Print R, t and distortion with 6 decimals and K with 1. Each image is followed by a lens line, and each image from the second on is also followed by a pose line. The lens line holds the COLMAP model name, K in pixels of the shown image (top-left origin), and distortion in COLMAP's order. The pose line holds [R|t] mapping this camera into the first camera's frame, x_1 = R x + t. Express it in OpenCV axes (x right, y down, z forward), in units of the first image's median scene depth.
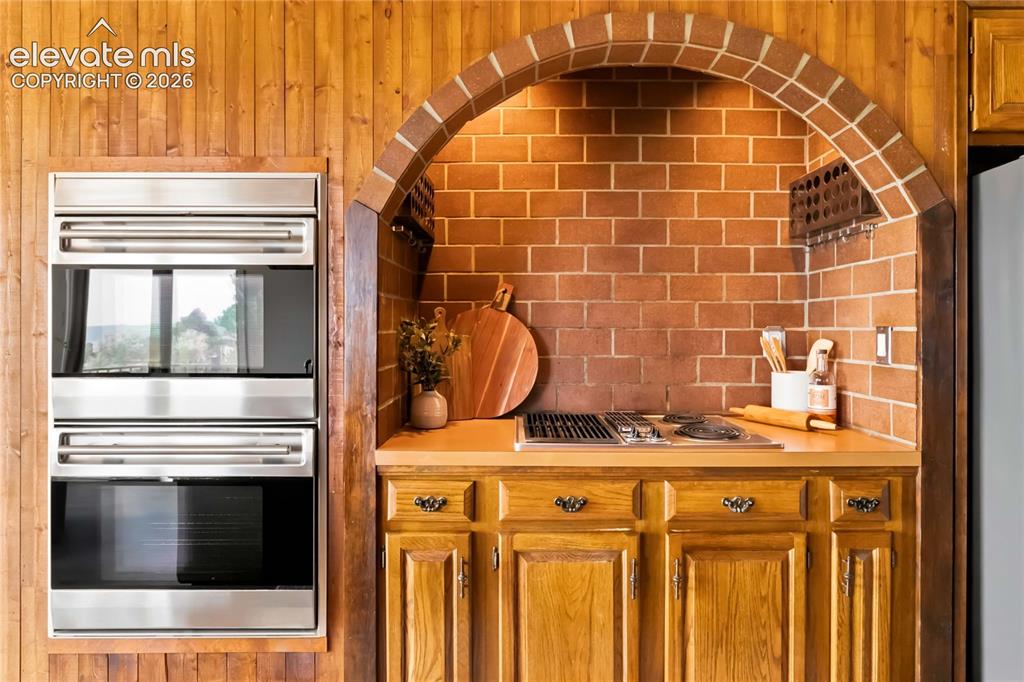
lens RADIAL K [[577.7, 0, 515.1], [0, 577.7, 331.3], [0, 0, 1]] dist [0.002027, -0.000364]
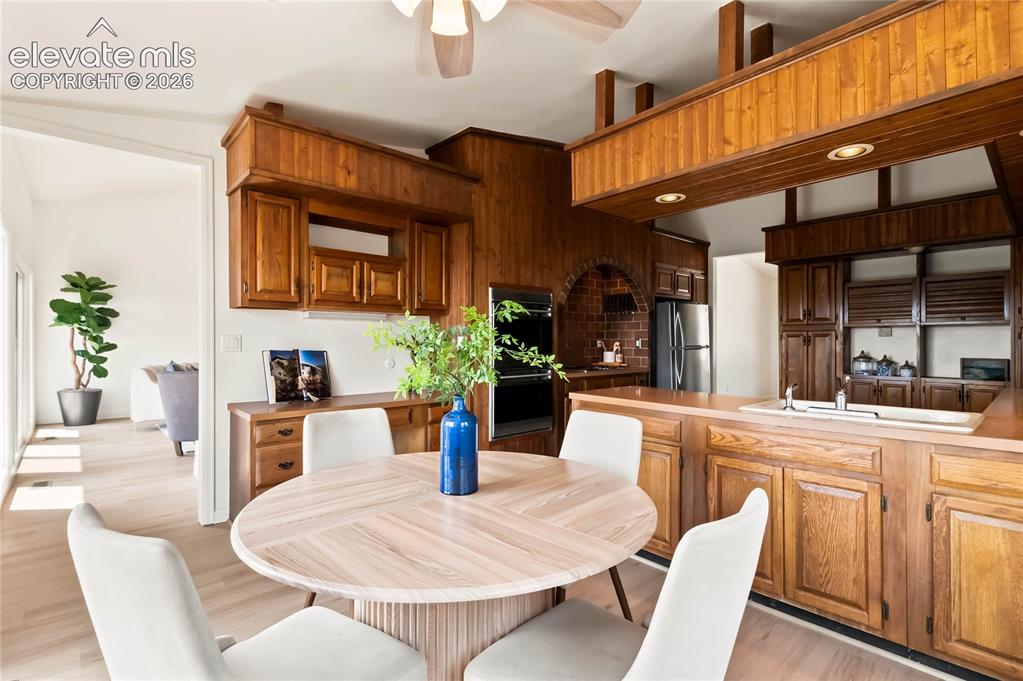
lens RADIAL K [[484.2, 0, 509.1], [0, 484.2, 336.8], [0, 0, 1]] dist [-0.002837, 0.002158]
pose [[0.744235, 0.003648, 0.667908, -2.300519], [0.001776, 0.999971, -0.007442, 0.004839], [-0.667916, 0.006725, 0.744207, -0.911926]]
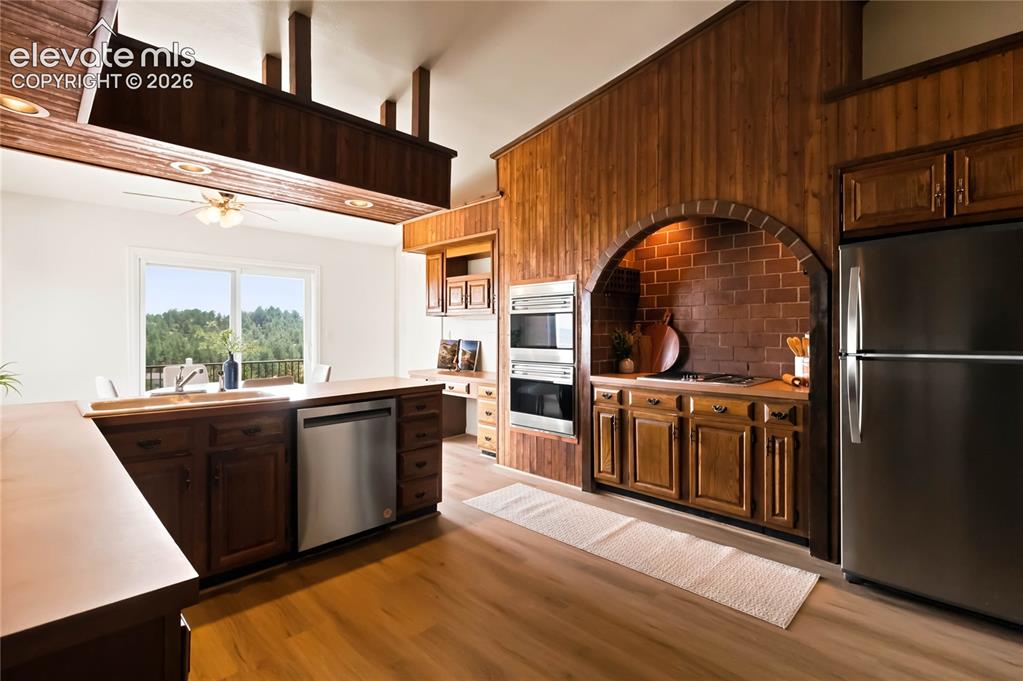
lens RADIAL K [[484.2, 0, 531.3], [0, 484.2, 340.7], [0, 0, 1]] dist [-0.002837, 0.002158]
pose [[0.727534, 0.011025, -0.685983, 1.156890], [-0.004626, 0.999927, 0.011165, 0.008388], [0.686056, -0.004950, 0.727532, -0.915803]]
